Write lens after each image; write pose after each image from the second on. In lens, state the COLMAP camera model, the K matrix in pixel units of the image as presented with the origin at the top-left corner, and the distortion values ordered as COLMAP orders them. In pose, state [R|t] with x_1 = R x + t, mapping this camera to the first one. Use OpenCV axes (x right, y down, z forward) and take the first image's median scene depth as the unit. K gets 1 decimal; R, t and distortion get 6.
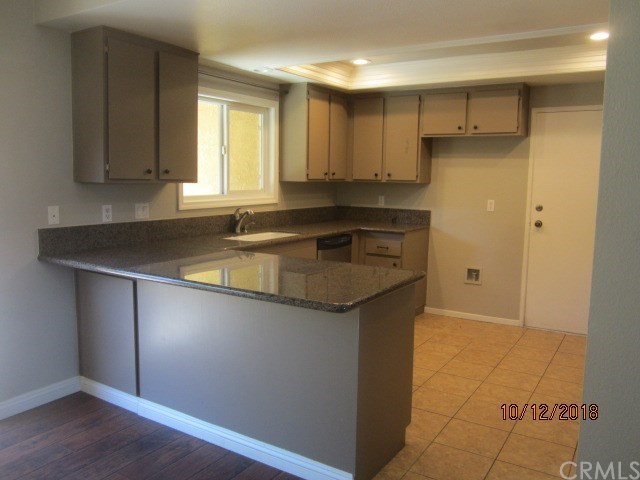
lens RADIAL K [[530.6, 0, 320.6], [0, 530.6, 243.2], [0, 0, 1]] dist [-0.037046, 0.006634]
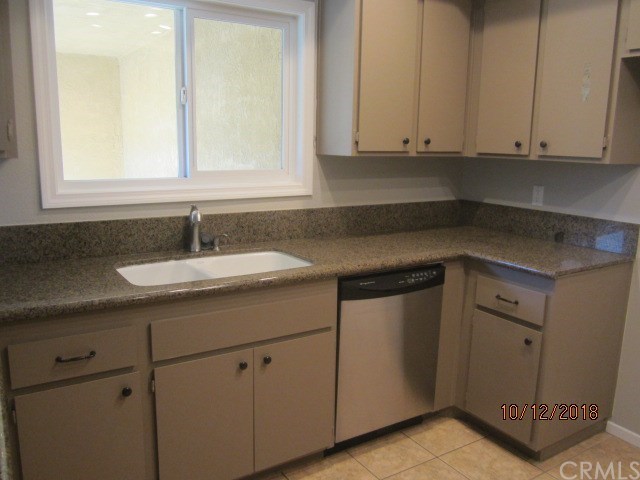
lens RADIAL K [[530.6, 0, 320.6], [0, 530.6, 243.2], [0, 0, 1]] dist [-0.037046, 0.006634]
pose [[0.907319, 0.083432, -0.412083, 0.157486], [-0.061335, 0.995894, 0.066586, -0.063799], [0.415946, -0.035140, 0.908710, 0.512821]]
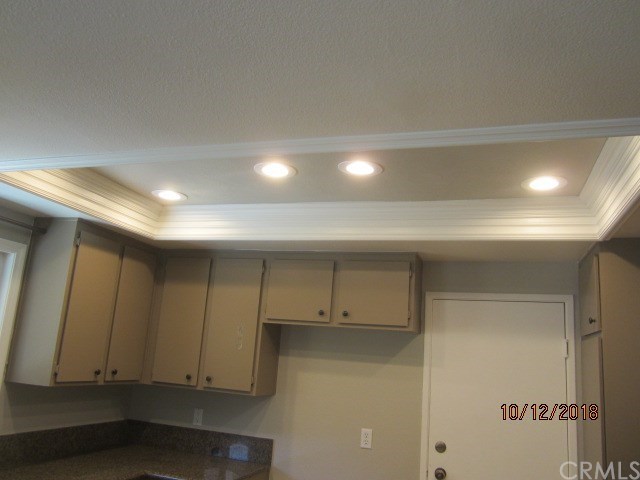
lens RADIAL K [[530.6, 0, 320.6], [0, 530.6, 243.2], [0, 0, 1]] dist [-0.037046, 0.006634]
pose [[0.967022, 0.108462, 0.230445, 0.101267], [-0.027458, 0.943915, -0.329044, -0.083497], [-0.253210, 0.311866, 0.915765, 0.372161]]
